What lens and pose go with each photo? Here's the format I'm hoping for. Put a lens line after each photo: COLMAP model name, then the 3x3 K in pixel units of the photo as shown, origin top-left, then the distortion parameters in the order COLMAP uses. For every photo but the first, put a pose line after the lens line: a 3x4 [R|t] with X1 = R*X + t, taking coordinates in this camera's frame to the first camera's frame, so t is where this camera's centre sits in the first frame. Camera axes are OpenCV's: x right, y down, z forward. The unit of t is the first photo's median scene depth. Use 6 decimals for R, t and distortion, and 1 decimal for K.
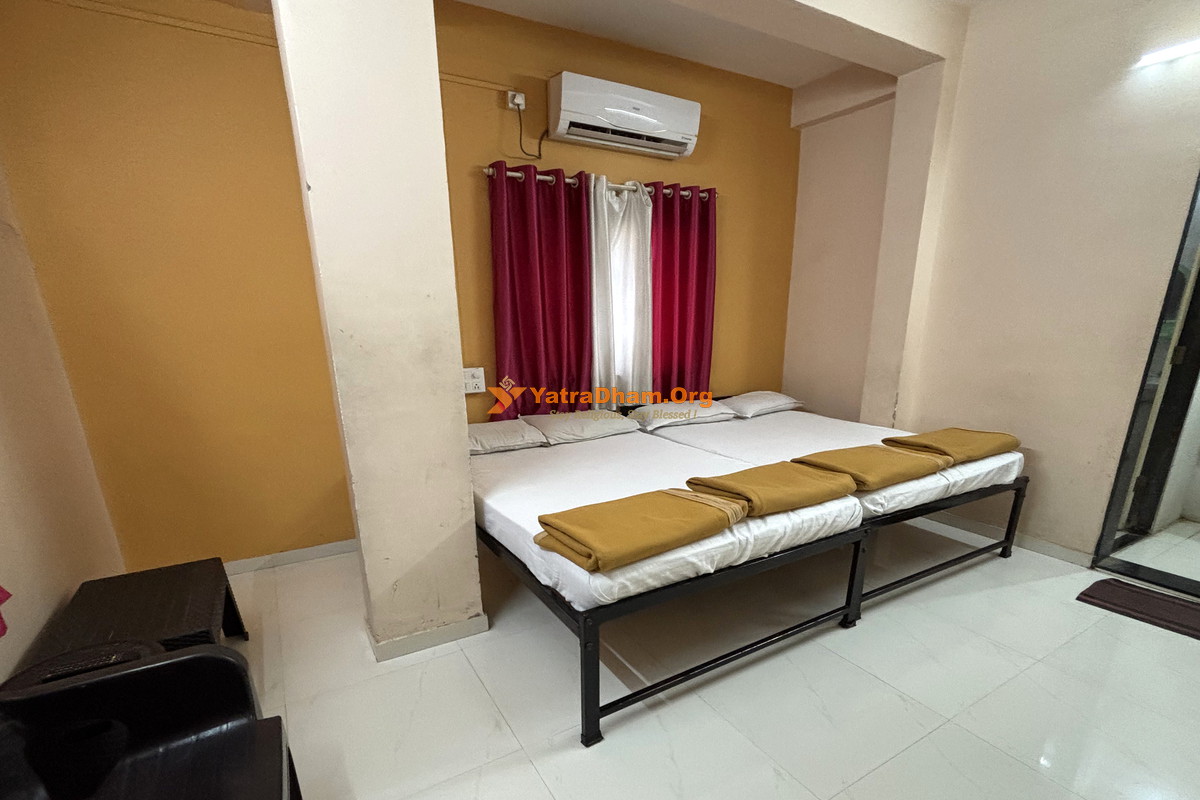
lens RADIAL K [[554.9, 0, 616.1], [0, 554.9, 474.6], [0, 0, 1]] dist [0.001499, -0.002913]
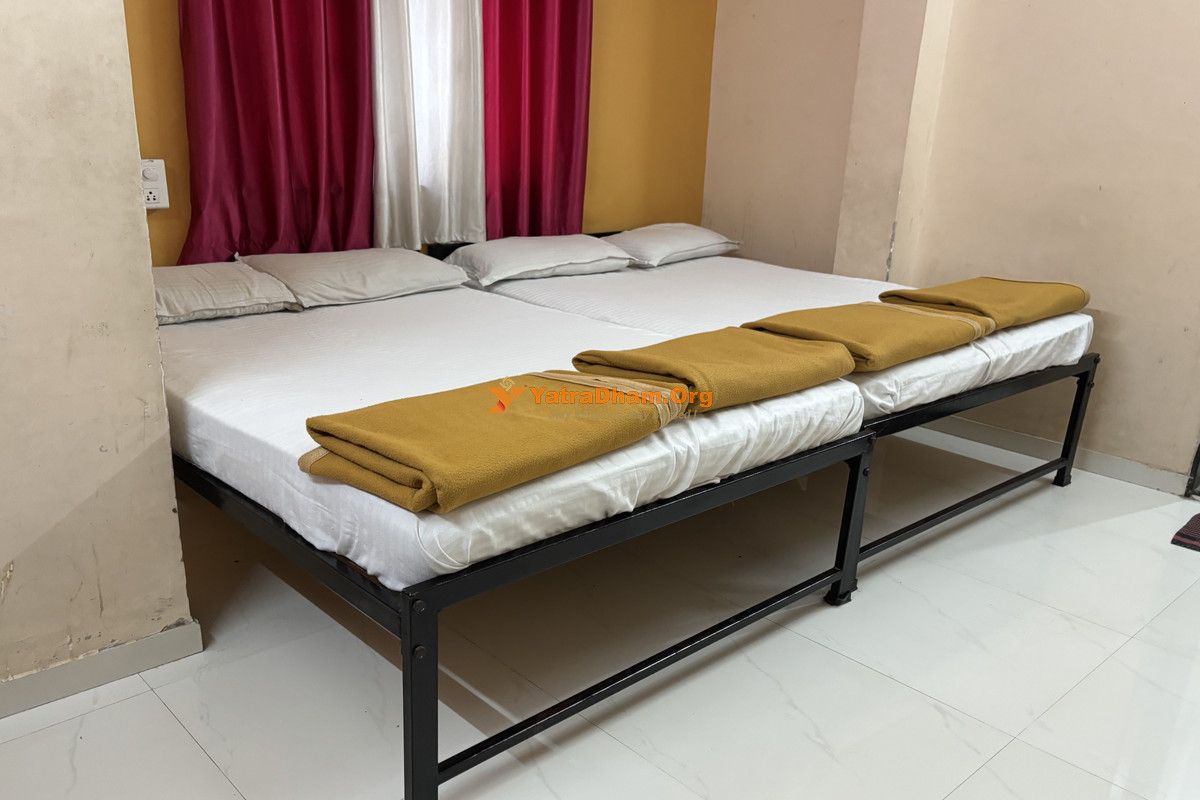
lens RADIAL K [[957.7, 0, 576.3], [0, 957.7, 429.0], [0, 0, 1]] dist [0.043261, -0.033176]
pose [[0.982853, -0.026540, 0.182470, -0.036491], [0.019175, 0.998933, 0.042006, 0.032814], [-0.183391, -0.037787, 0.982314, 0.037214]]
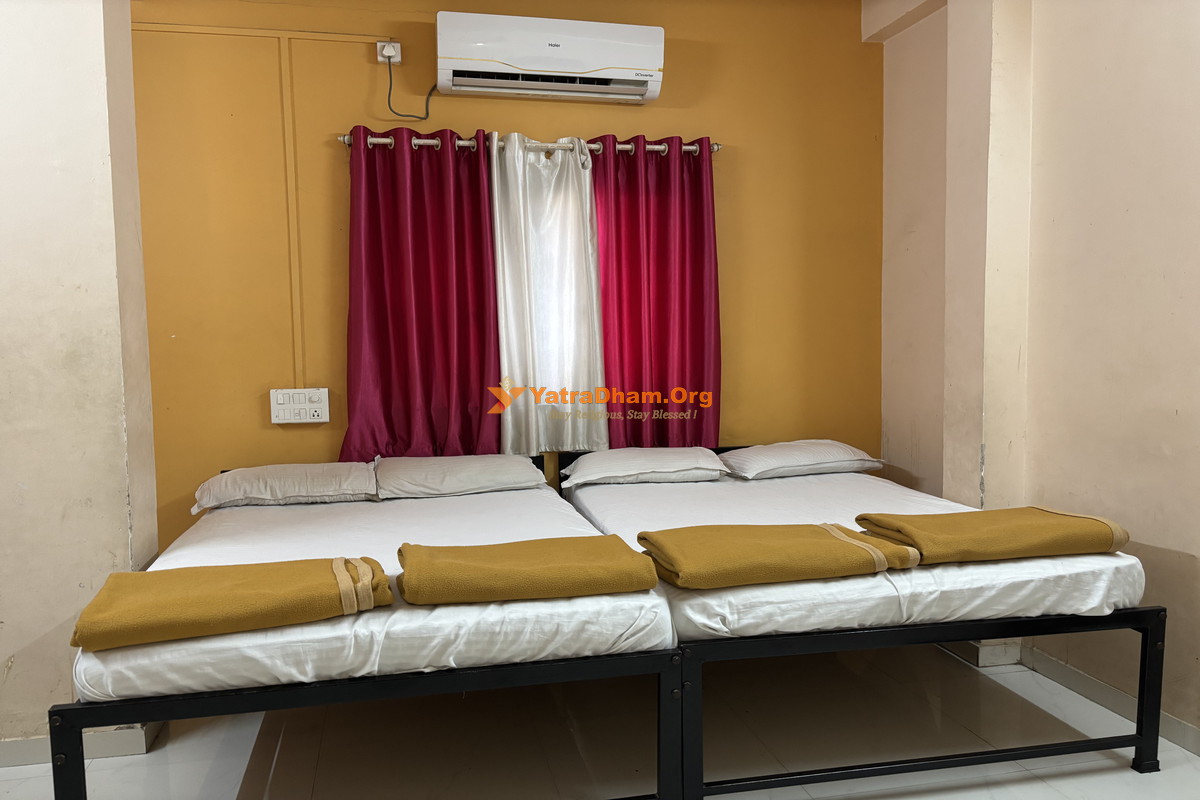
lens RADIAL K [[874.8, 0, 595.7], [0, 874.8, 393.8], [0, 0, 1]] dist [0.043130, -0.048338]
pose [[0.951918, 0.016706, -0.305896, 0.516123], [-0.080436, 0.977109, -0.196946, 0.014136], [0.295603, 0.212081, 0.931472, 0.040541]]
